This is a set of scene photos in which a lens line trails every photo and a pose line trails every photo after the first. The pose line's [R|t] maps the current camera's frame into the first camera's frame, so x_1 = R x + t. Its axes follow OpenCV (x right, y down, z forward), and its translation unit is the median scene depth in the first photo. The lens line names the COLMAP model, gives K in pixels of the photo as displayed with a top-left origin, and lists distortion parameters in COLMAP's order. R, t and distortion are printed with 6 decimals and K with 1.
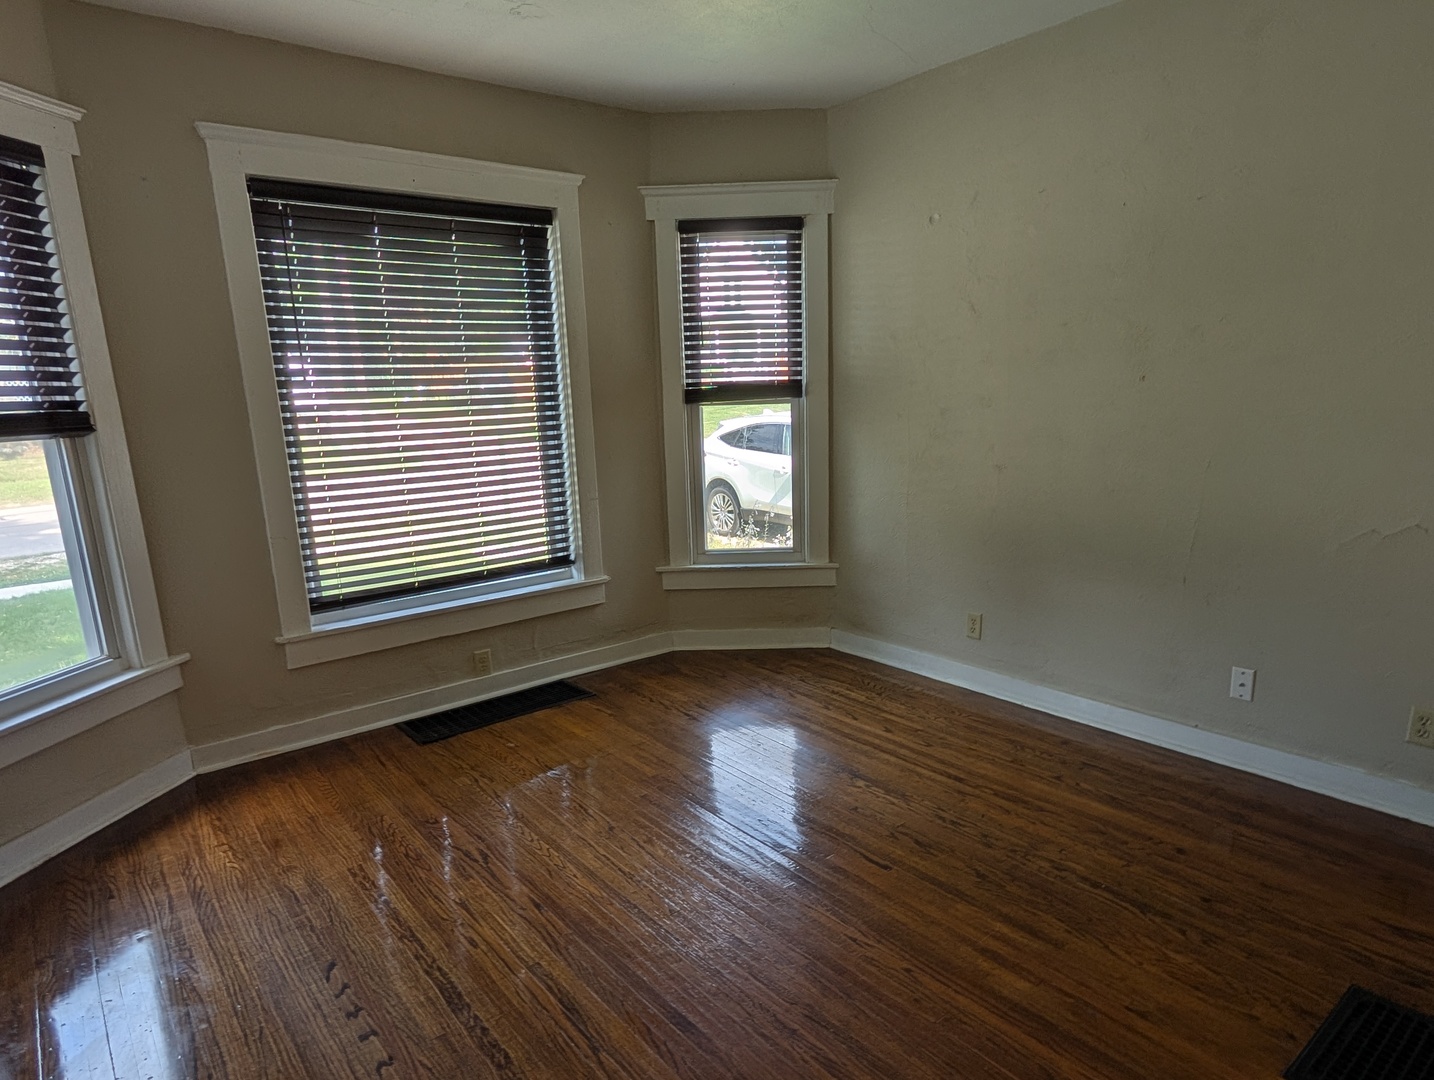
lens RADIAL K [[877.4, 0, 732.0], [0, 877.4, 599.0], [0, 0, 1]] dist [0.001416, 0.001234]
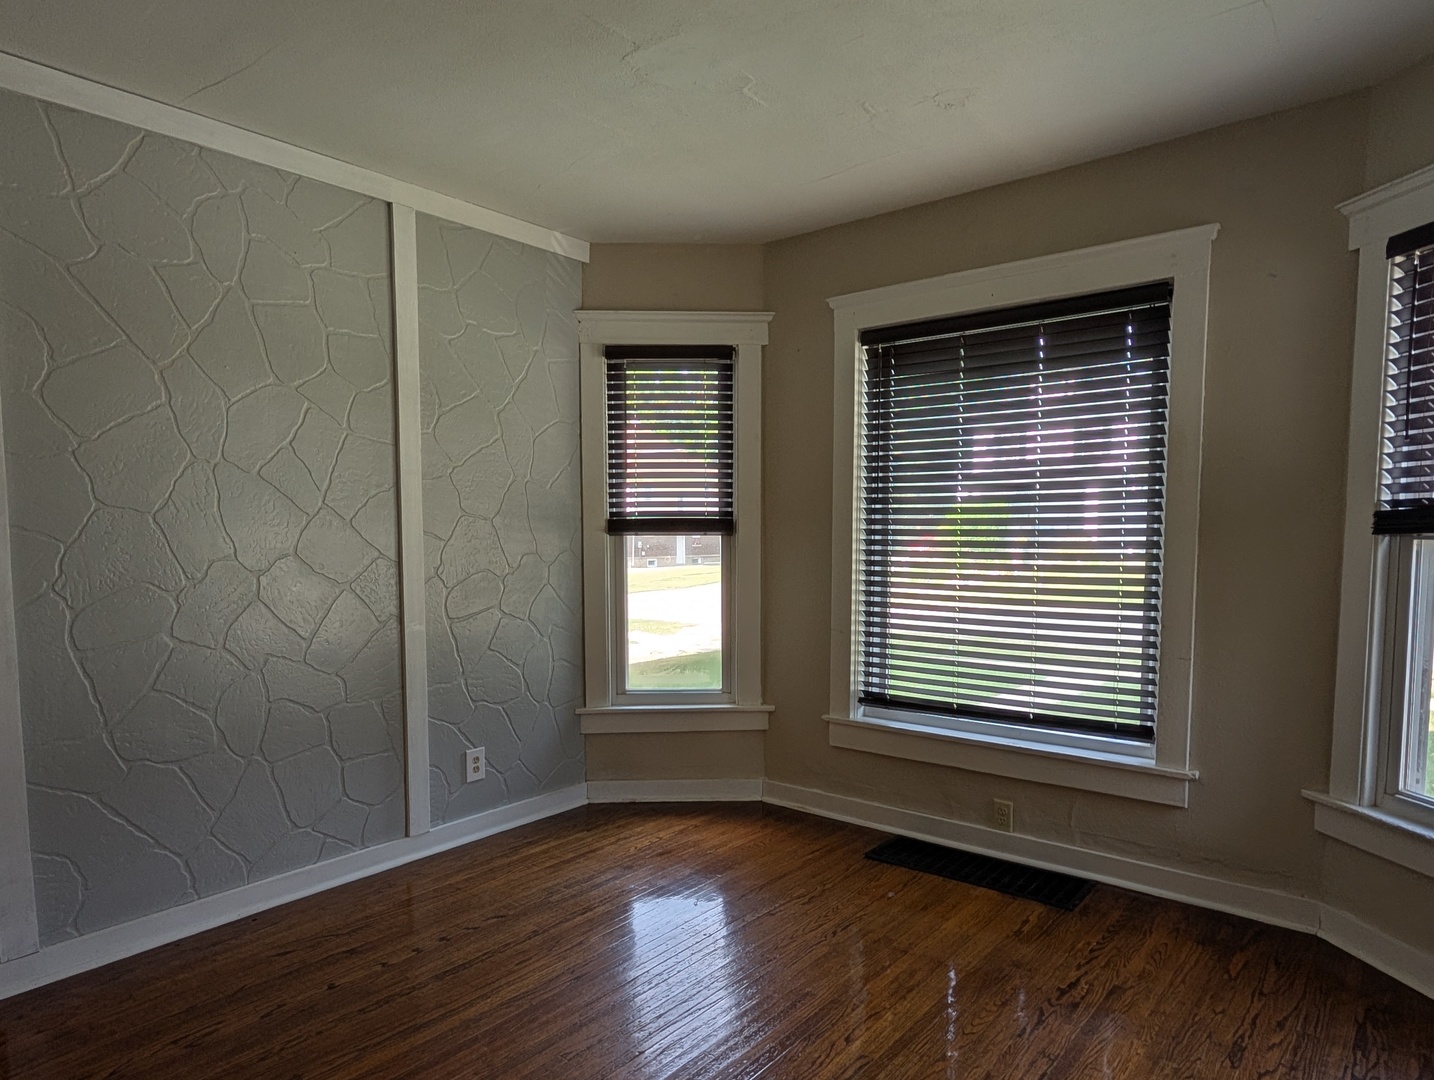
lens RADIAL K [[909.6, 0, 713.8], [0, 909.6, 587.7], [0, 0, 1]] dist [-0.000585, -0.000415]
pose [[0.172698, 0.107156, -0.979129, 0.603286], [-0.228056, 0.971403, 0.066086, -0.161693], [0.958210, 0.211883, 0.192197, 0.586131]]
